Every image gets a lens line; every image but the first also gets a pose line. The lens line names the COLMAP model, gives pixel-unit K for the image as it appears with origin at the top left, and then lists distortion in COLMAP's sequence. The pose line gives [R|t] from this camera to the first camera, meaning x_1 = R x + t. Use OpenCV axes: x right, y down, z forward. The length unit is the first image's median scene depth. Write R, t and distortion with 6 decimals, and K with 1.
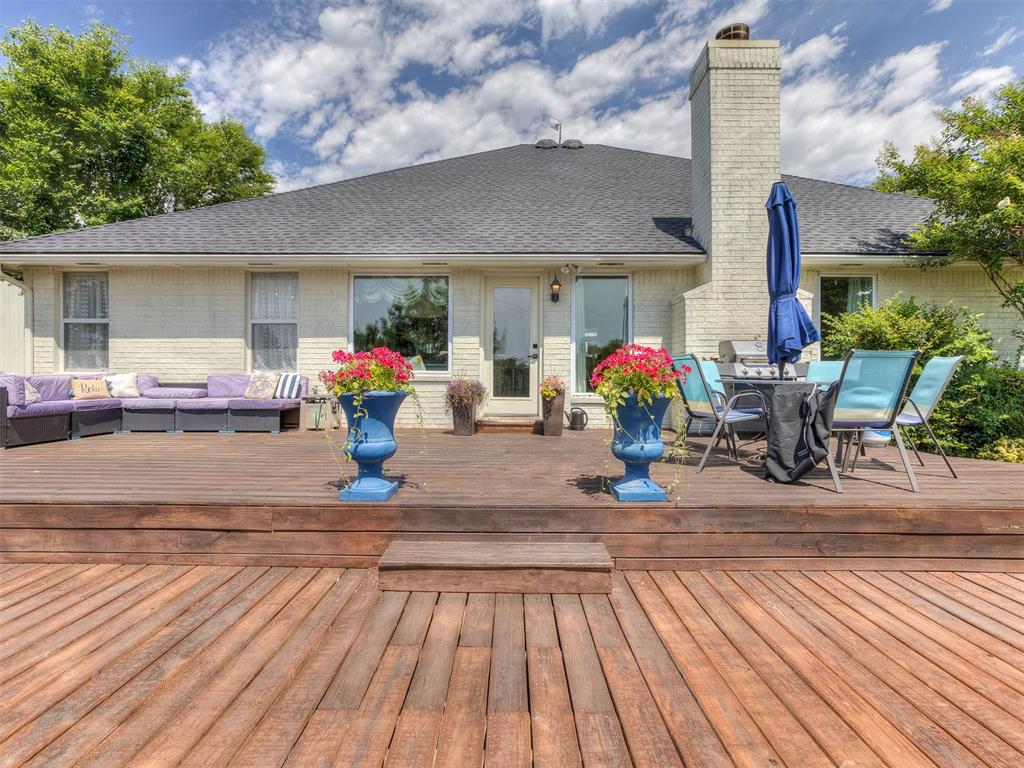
lens RADIAL K [[492.9, 0, 513.0], [0, 492.9, 378.5], [0, 0, 1]] dist [0.002001, 0.000091]
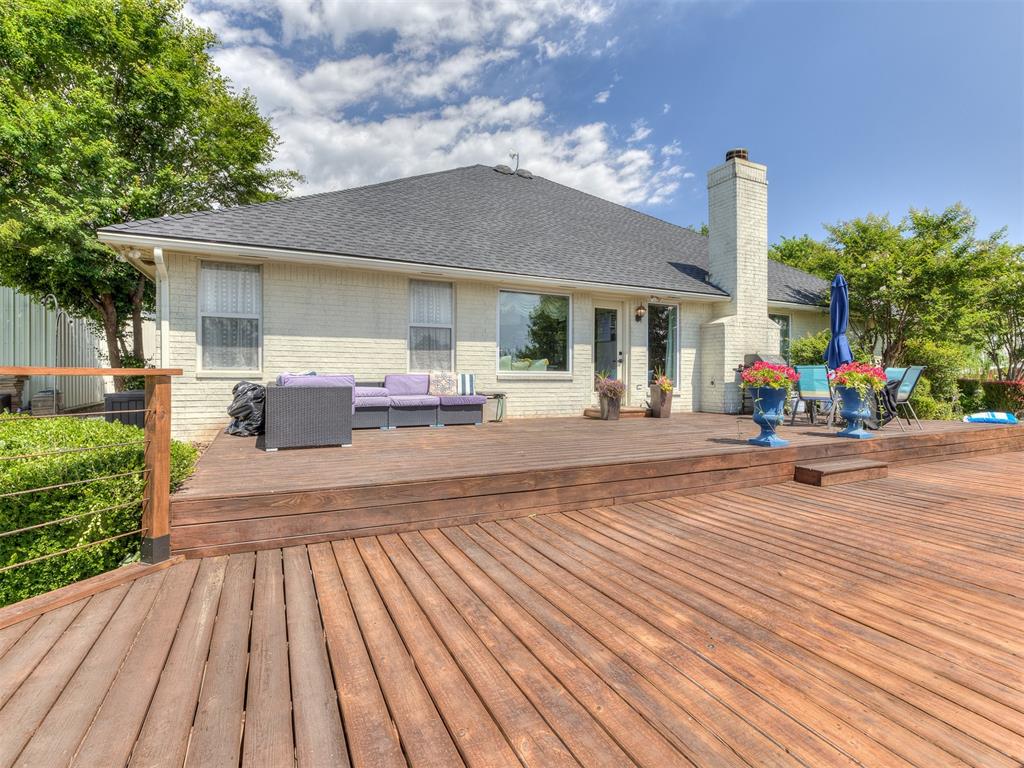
lens RADIAL K [[492.9, 0, 513.0], [0, 492.9, 378.5], [0, 0, 1]] dist [0.002001, 0.000091]
pose [[0.892873, -0.000723, 0.450308, -0.823240], [0.001332, 0.999999, -0.001035, 0.003143], [-0.450306, 0.001524, 0.892873, -0.056927]]
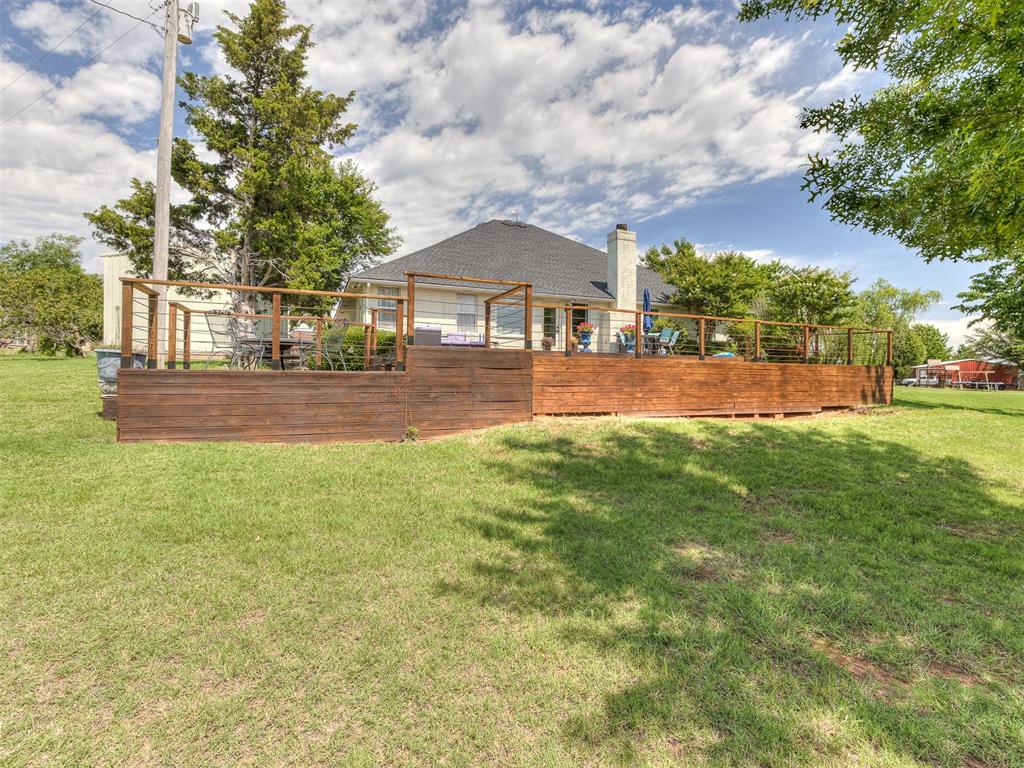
lens RADIAL K [[492.9, 0, 513.0], [0, 492.9, 378.5], [0, 0, 1]] dist [0.002001, 0.000091]
pose [[0.915111, 0.003838, 0.403183, -1.285688], [0.000483, 0.999944, -0.010614, 0.246678], [-0.403201, 0.009907, 0.915058, -1.392161]]
